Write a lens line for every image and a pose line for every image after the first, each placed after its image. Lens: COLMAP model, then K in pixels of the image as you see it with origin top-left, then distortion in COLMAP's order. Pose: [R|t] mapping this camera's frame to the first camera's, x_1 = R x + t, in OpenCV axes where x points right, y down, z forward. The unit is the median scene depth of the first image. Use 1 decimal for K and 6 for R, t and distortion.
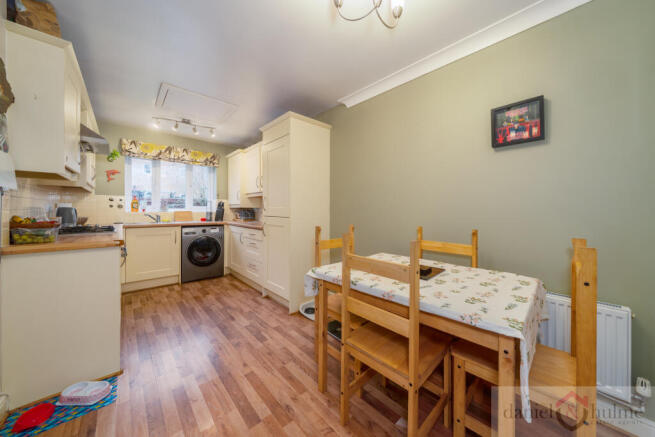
lens RADIAL K [[225.5, 0, 319.8], [0, 225.5, 208.9], [0, 0, 1]] dist [-0.002660, -0.000975]
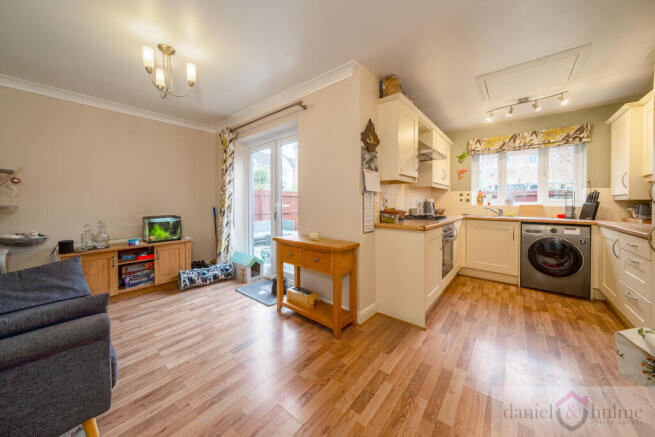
lens RADIAL K [[225.5, 0, 327.1], [0, 225.5, 204.0], [0, 0, 1]] dist [-0.002660, -0.000975]
pose [[0.148113, 0.003414, -0.988965, 0.141613], [0.003012, 0.999988, 0.003903, 0.001228], [0.988966, -0.003557, 0.148101, 0.120877]]
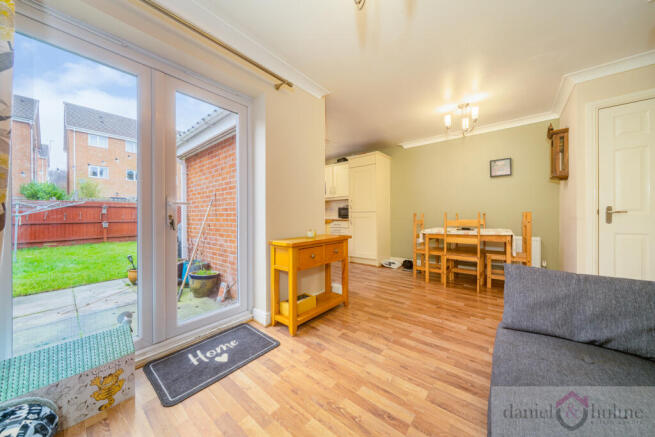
lens RADIAL K [[225.5, 0, 314.2], [0, 225.5, 217.9], [0, 0, 1]] dist [-0.002660, -0.000975]
pose [[0.992305, -0.014934, 0.122916, -0.601897], [0.013556, 0.999836, 0.012039, 0.041959], [-0.123076, -0.010280, 0.992344, -0.488867]]
